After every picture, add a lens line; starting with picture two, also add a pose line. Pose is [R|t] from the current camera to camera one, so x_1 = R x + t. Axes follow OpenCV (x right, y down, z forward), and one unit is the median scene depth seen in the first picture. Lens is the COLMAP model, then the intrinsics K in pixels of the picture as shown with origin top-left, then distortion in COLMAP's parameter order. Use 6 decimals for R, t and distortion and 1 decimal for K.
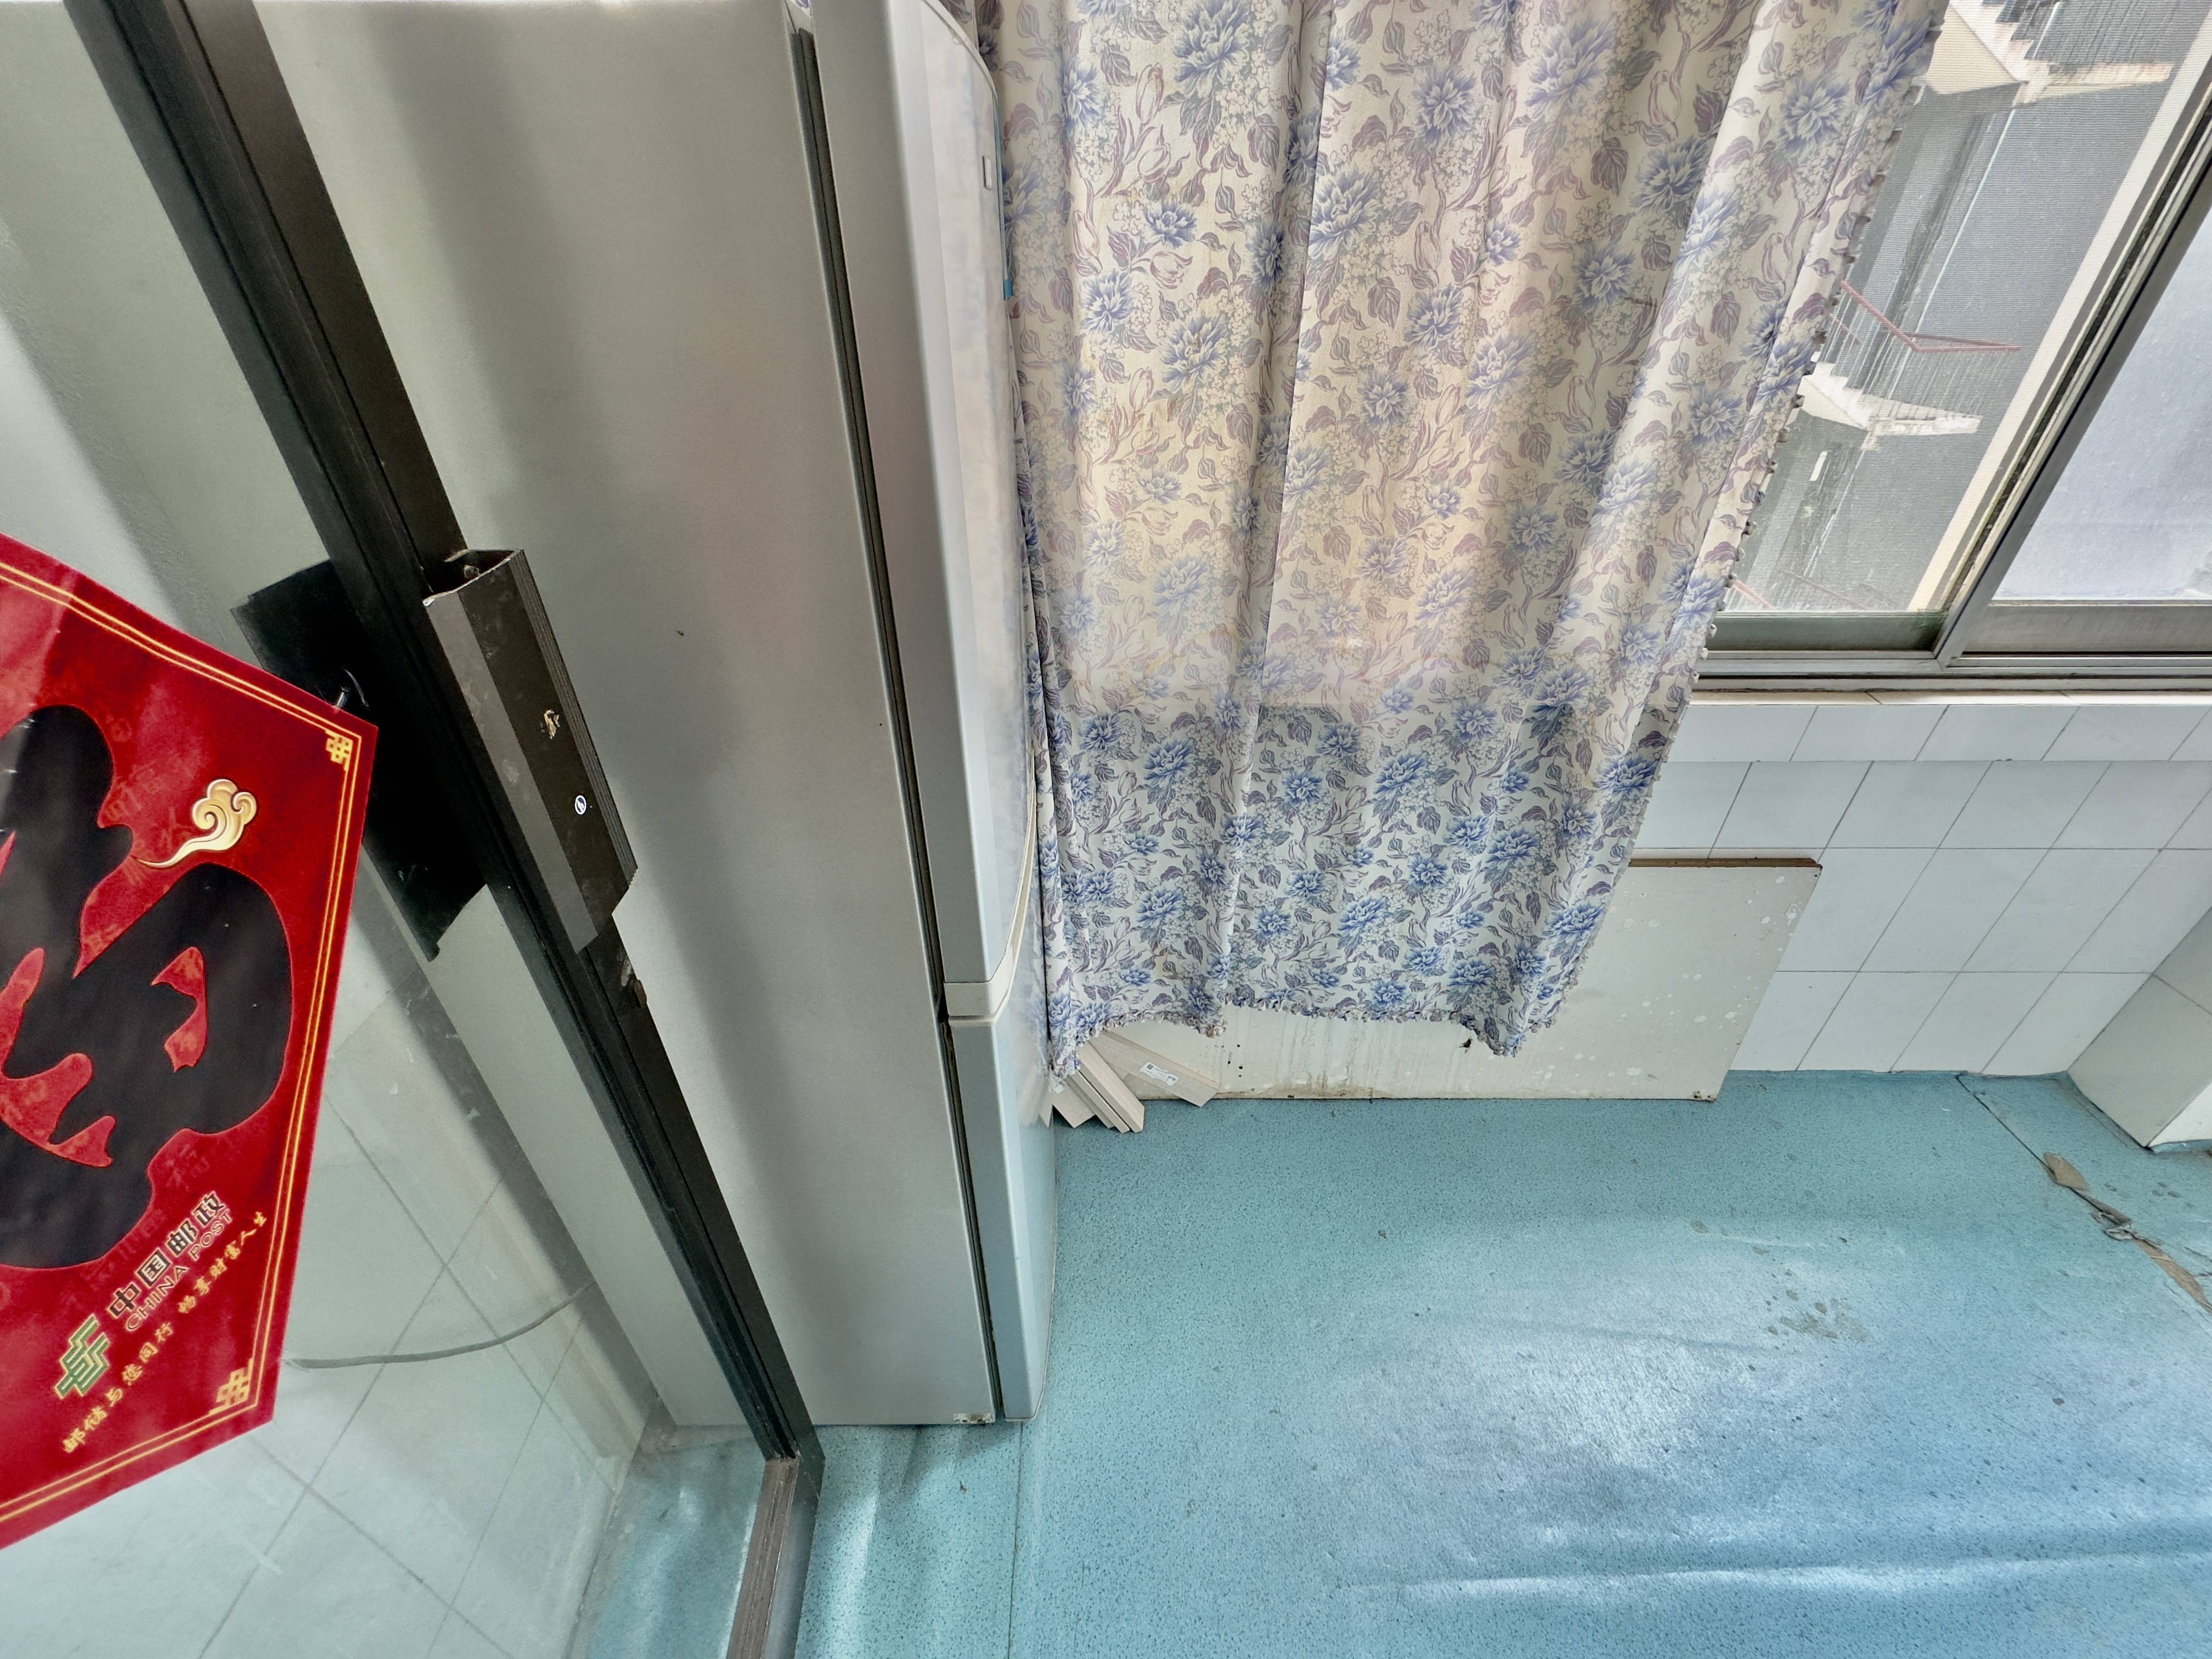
lens RADIAL K [[885.2, 0, 1103.0], [0, 885.2, 836.6], [0, 0, 1]] dist [0.000177, 0.000751]
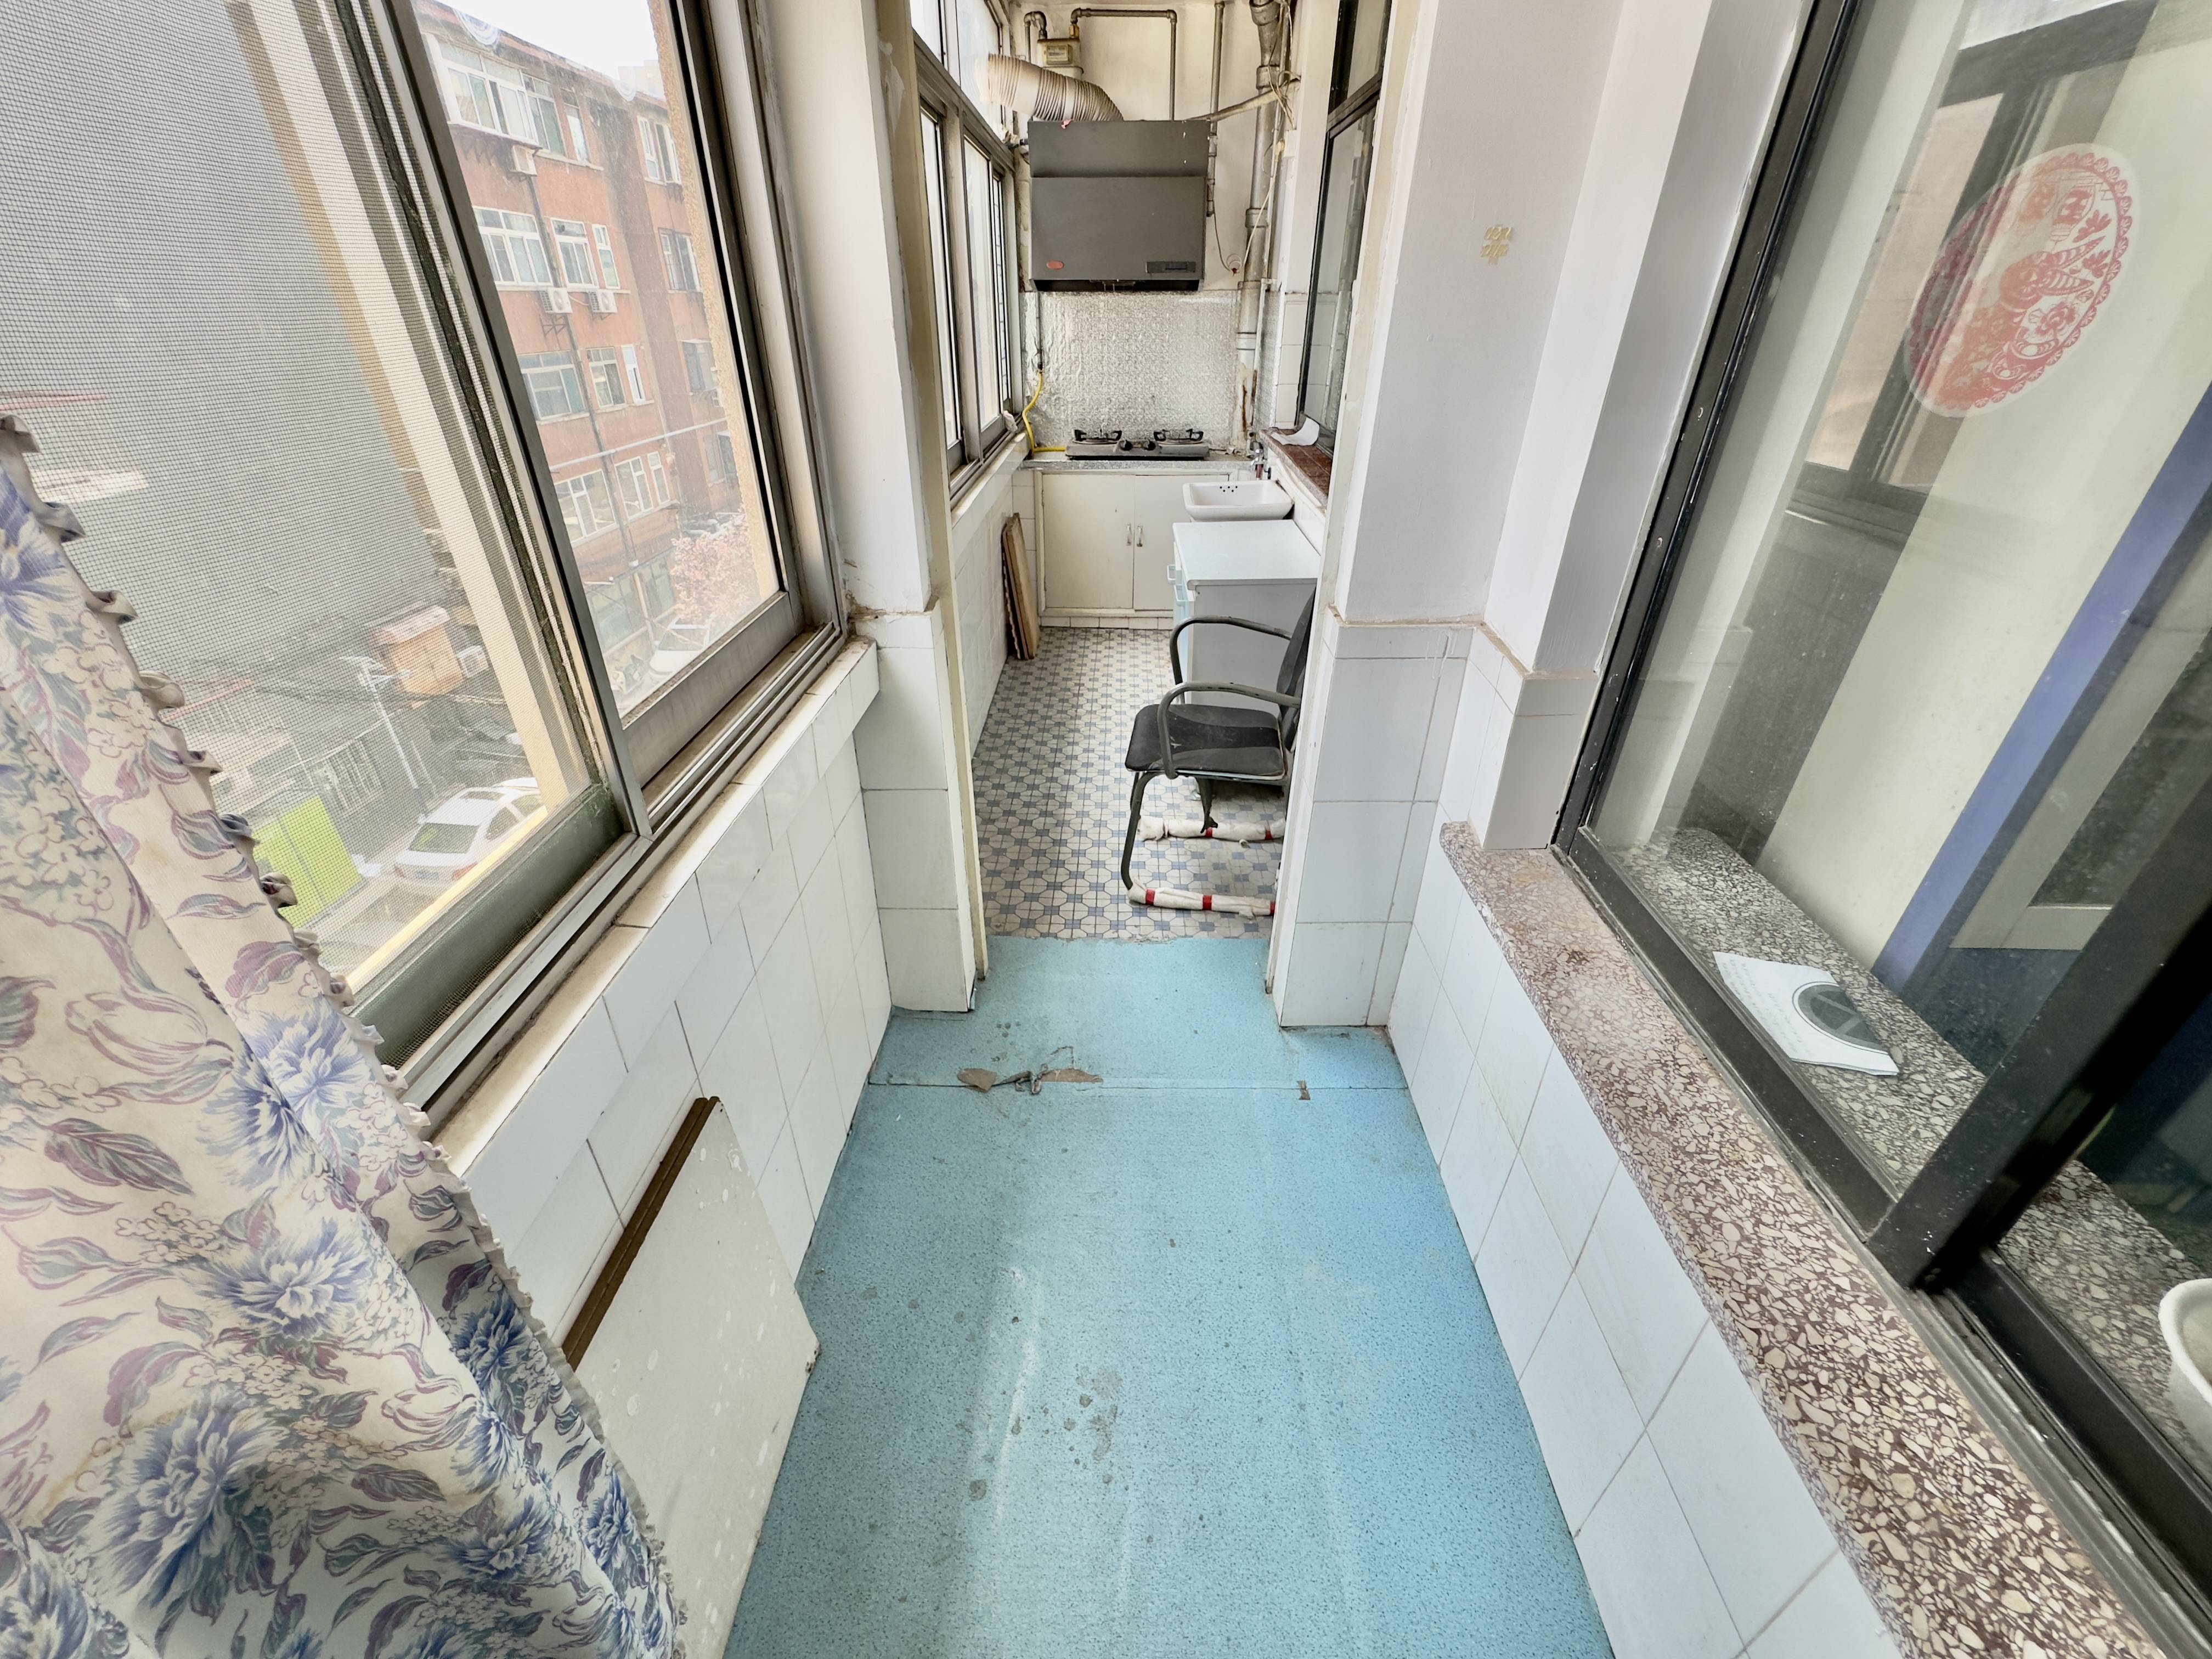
lens RADIAL K [[885.2, 0, 1107.3], [0, 885.2, 828.1], [0, 0, 1]] dist [0.000177, 0.000751]
pose [[0.015630, -0.511572, 0.859098, 0.362511], [0.542467, 0.726099, 0.422504, -0.295305], [-0.839932, 0.459429, 0.288860, 0.496003]]
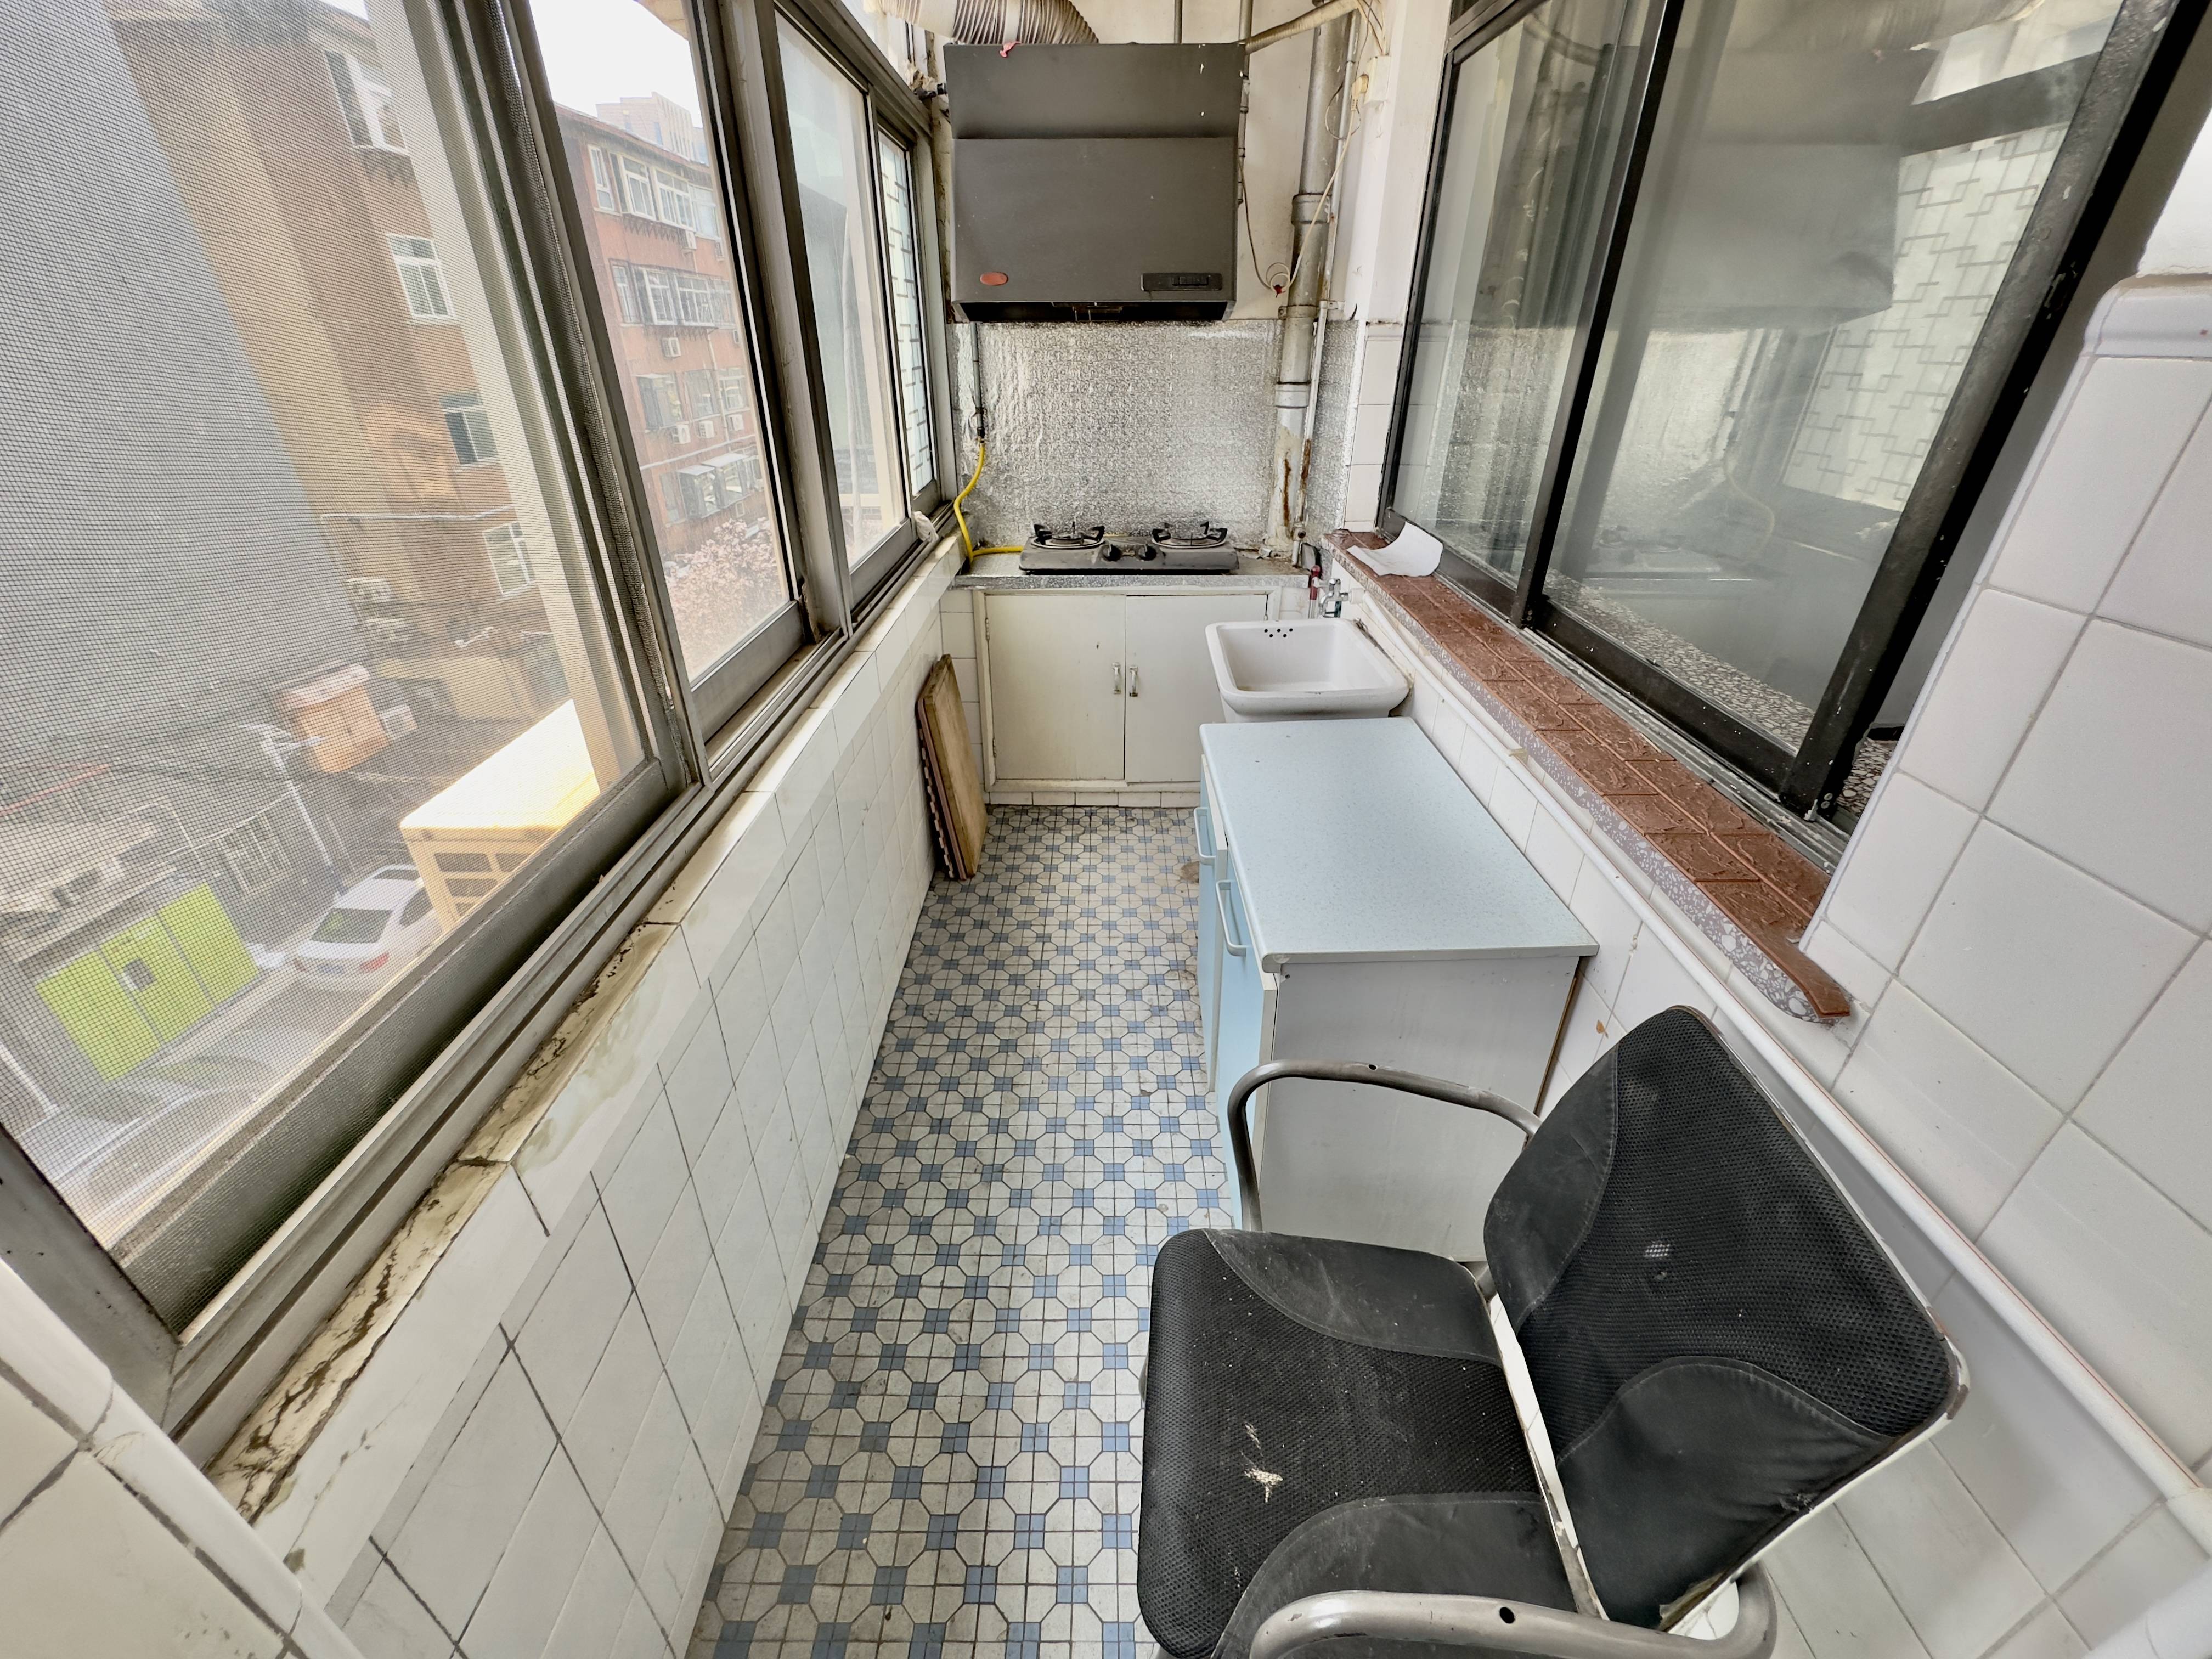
lens RADIAL K [[885.2, 0, 1107.9], [0, 885.2, 831.0], [0, 0, 1]] dist [0.000177, 0.000751]
pose [[-0.008272, -0.489578, 0.871920, 0.398948], [0.544628, 0.729069, 0.414535, -0.295573], [-0.838637, 0.478301, 0.260608, 0.496220]]
